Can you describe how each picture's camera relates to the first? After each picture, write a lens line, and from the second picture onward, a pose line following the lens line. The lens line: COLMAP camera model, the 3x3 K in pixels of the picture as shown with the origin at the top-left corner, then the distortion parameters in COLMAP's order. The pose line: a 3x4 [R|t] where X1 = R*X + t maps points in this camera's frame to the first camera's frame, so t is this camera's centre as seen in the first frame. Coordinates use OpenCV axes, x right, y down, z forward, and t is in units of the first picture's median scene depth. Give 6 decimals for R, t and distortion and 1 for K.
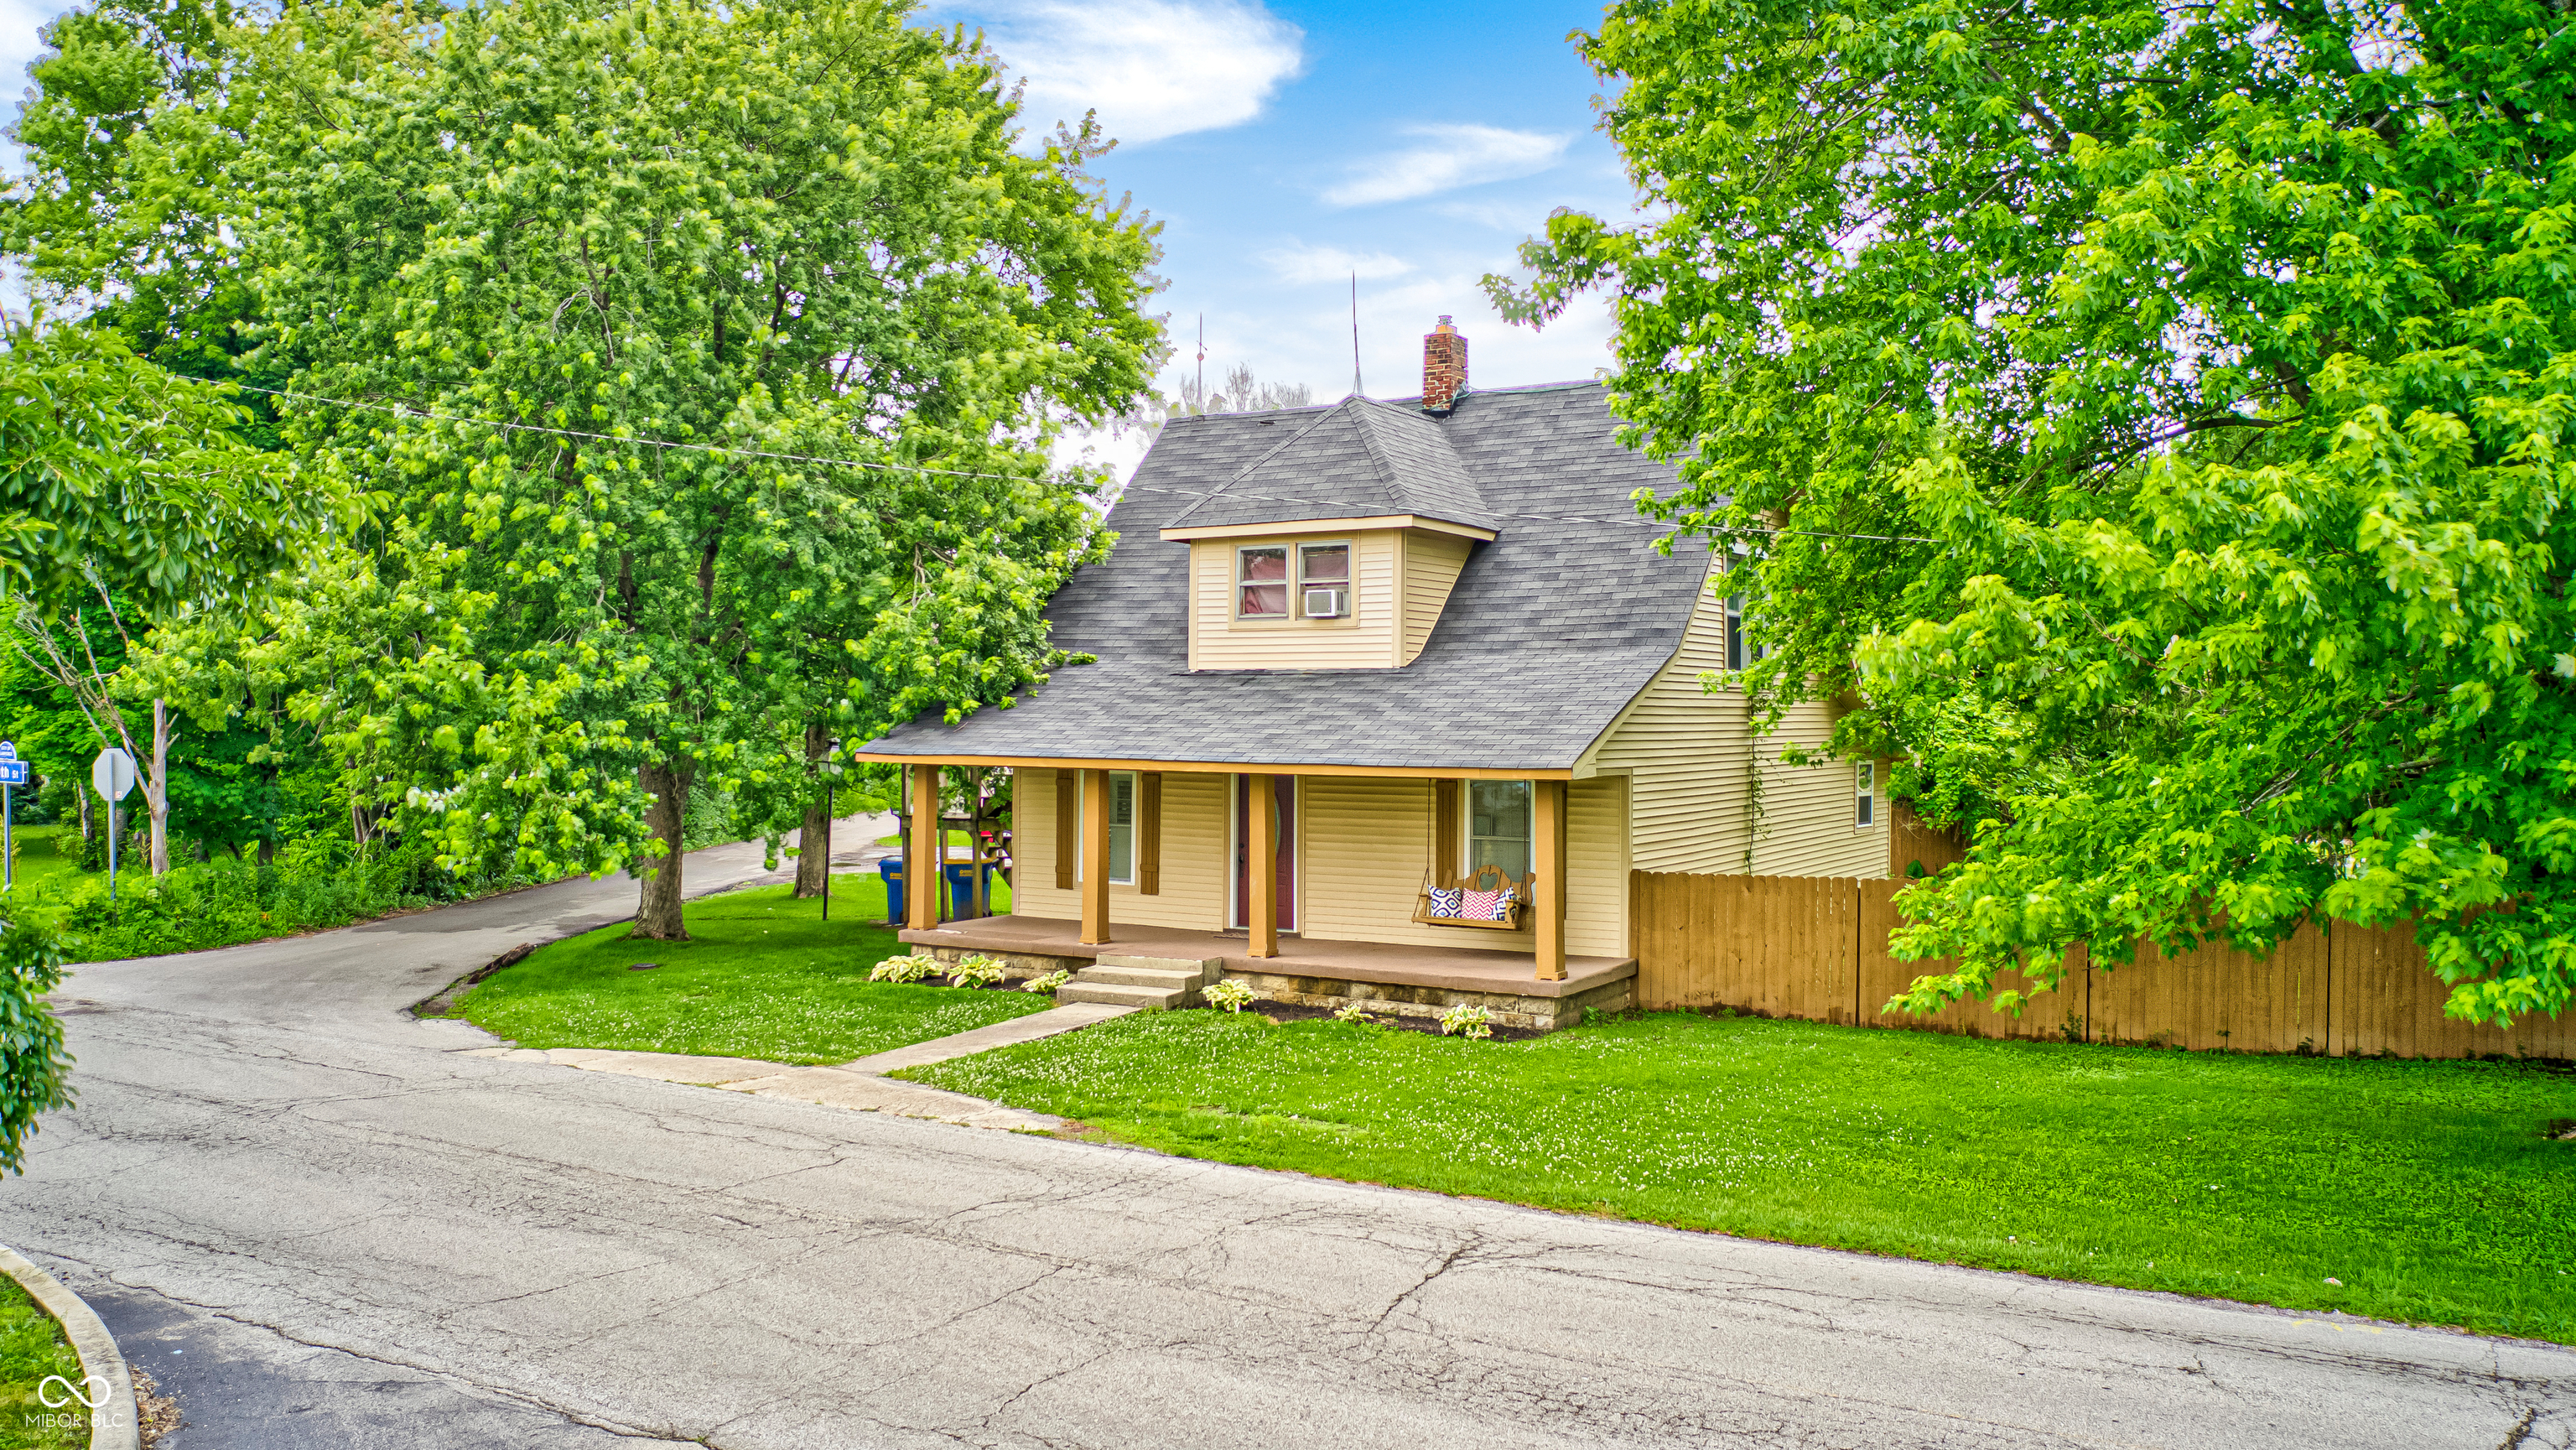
lens RADIAL K [[1941.0, 0, 1288.0], [0, 1941.0, 725.0], [0, 0, 1]] dist [-0.031268, -0.004396]
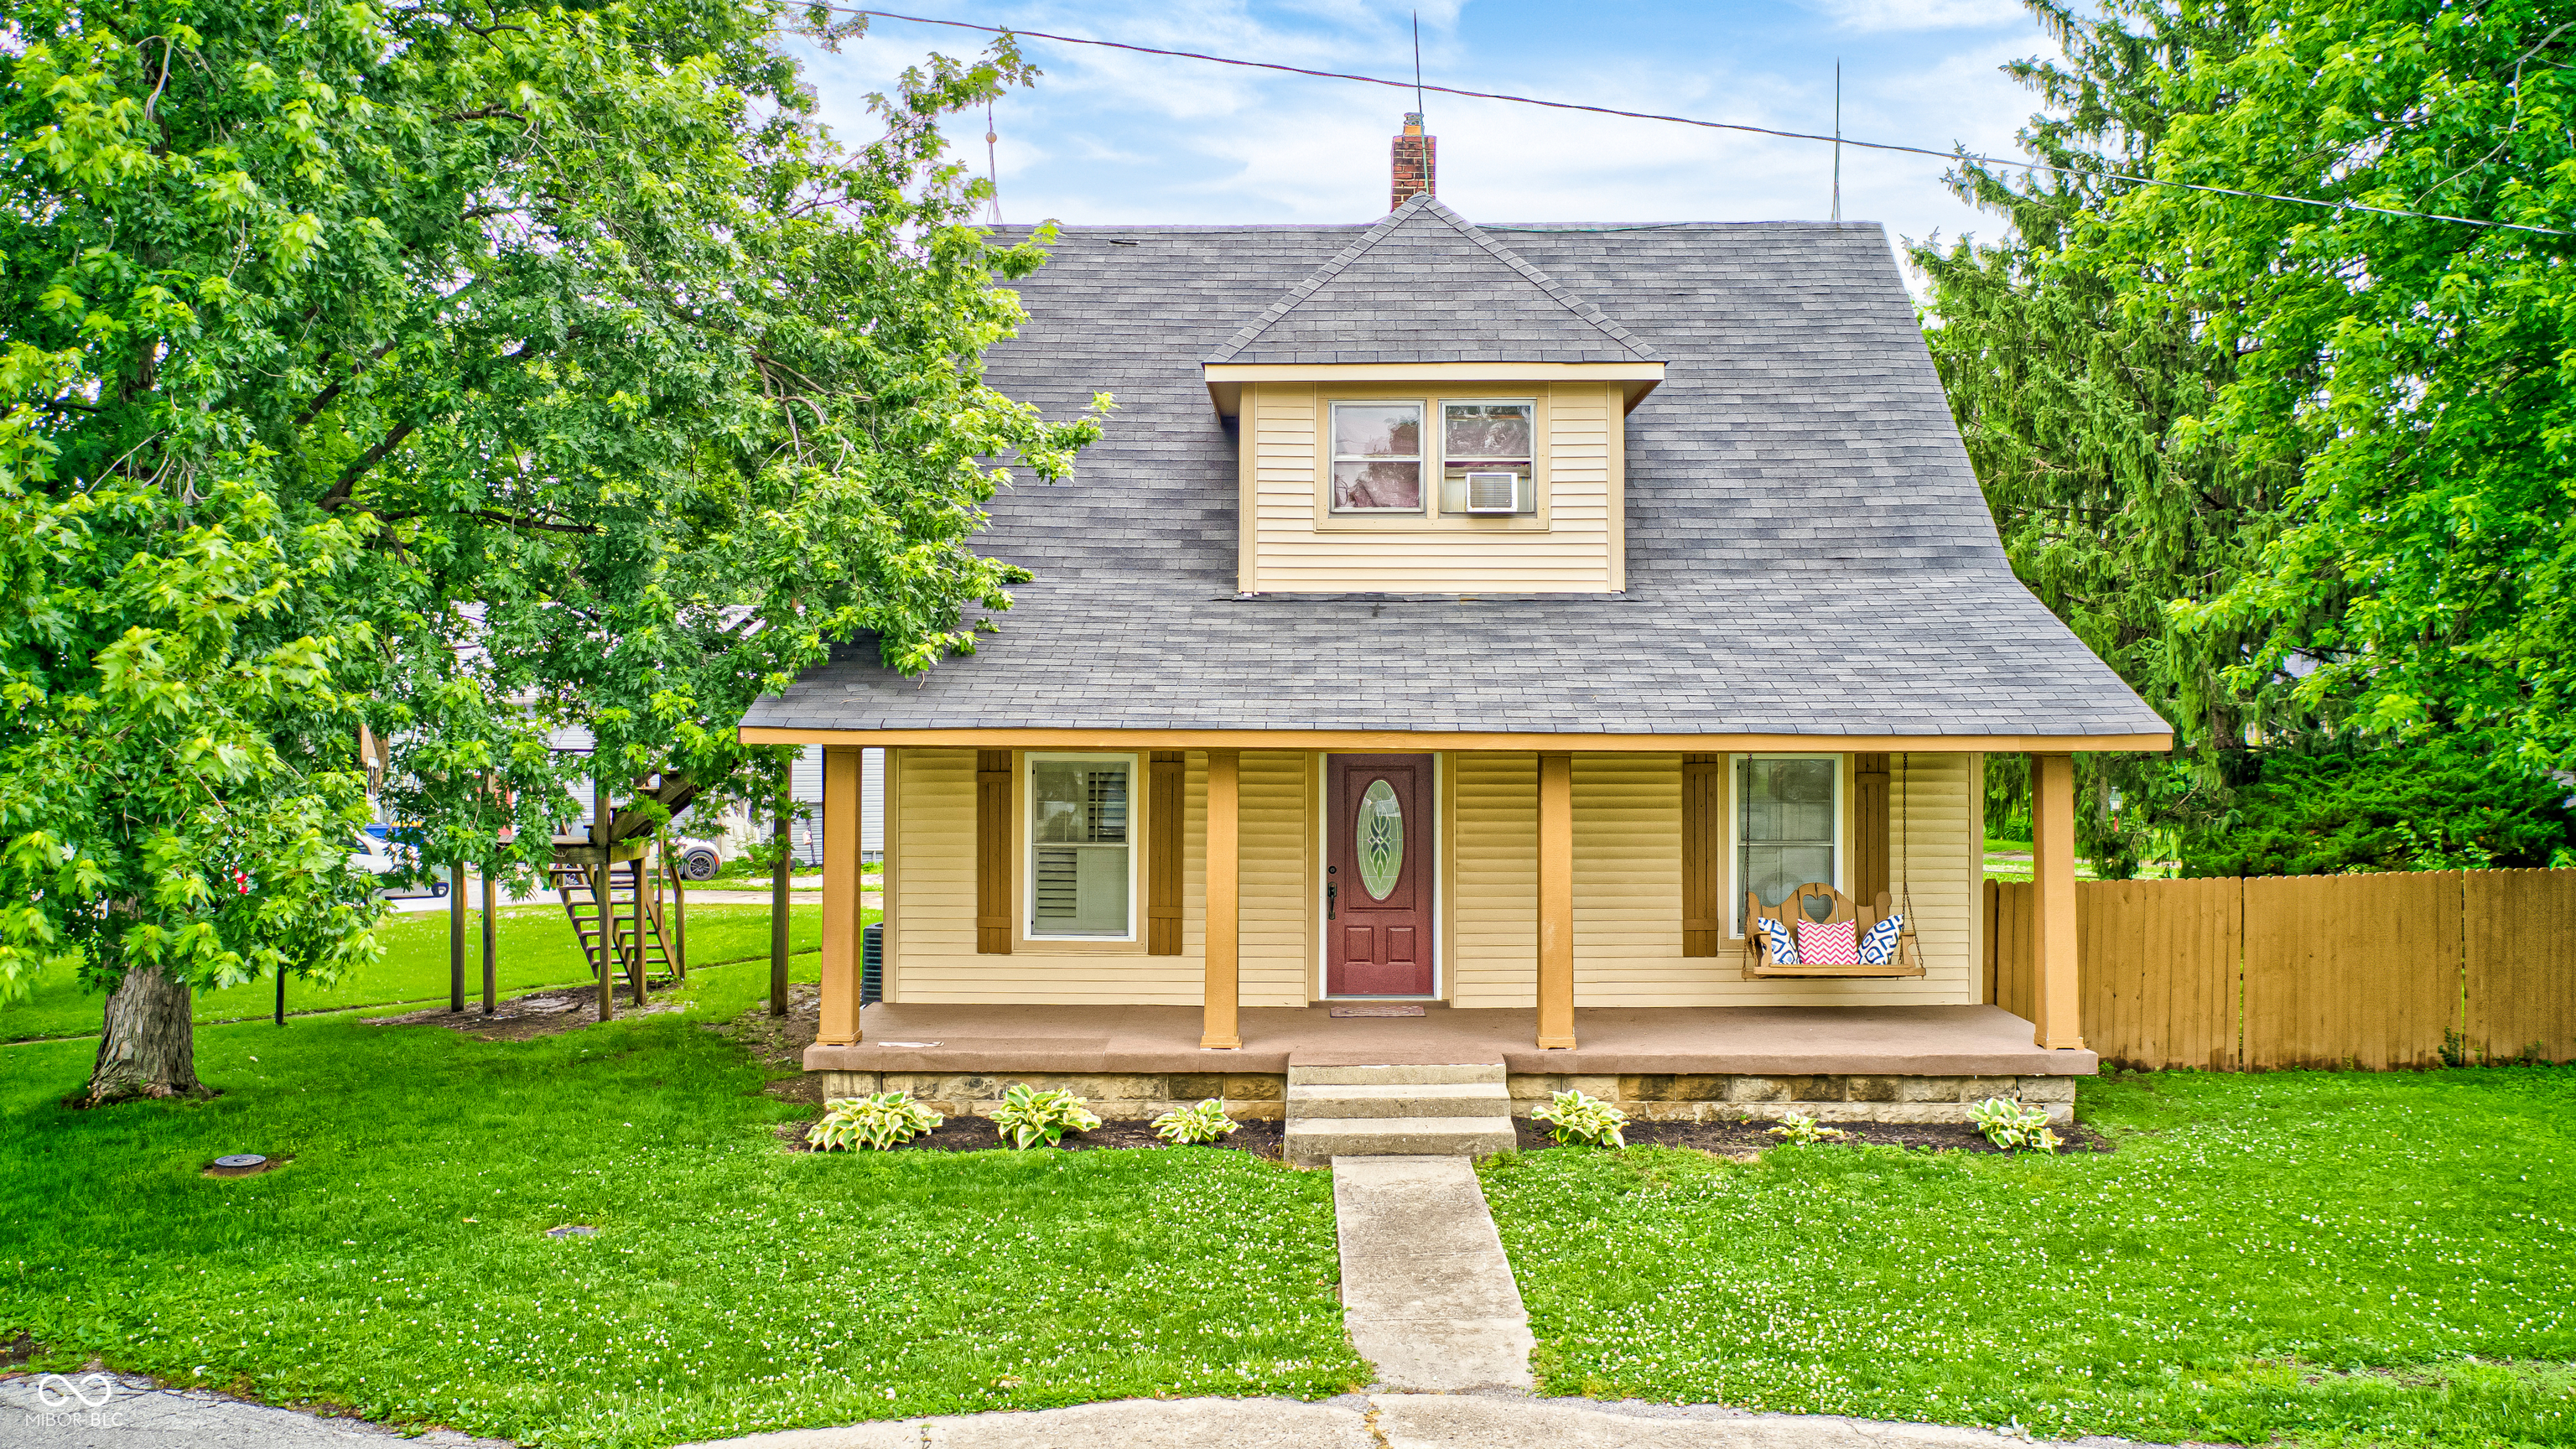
lens RADIAL K [[1940.9, 0, 1288.0], [0, 1940.9, 724.5], [0, 0, 1]] dist [-0.031268, -0.004396]
pose [[0.862738, -0.003056, 0.505641, -0.372246], [0.003766, 0.999993, -0.000381, 0.015346], [-0.505636, 0.002232, 0.862744, 0.475588]]
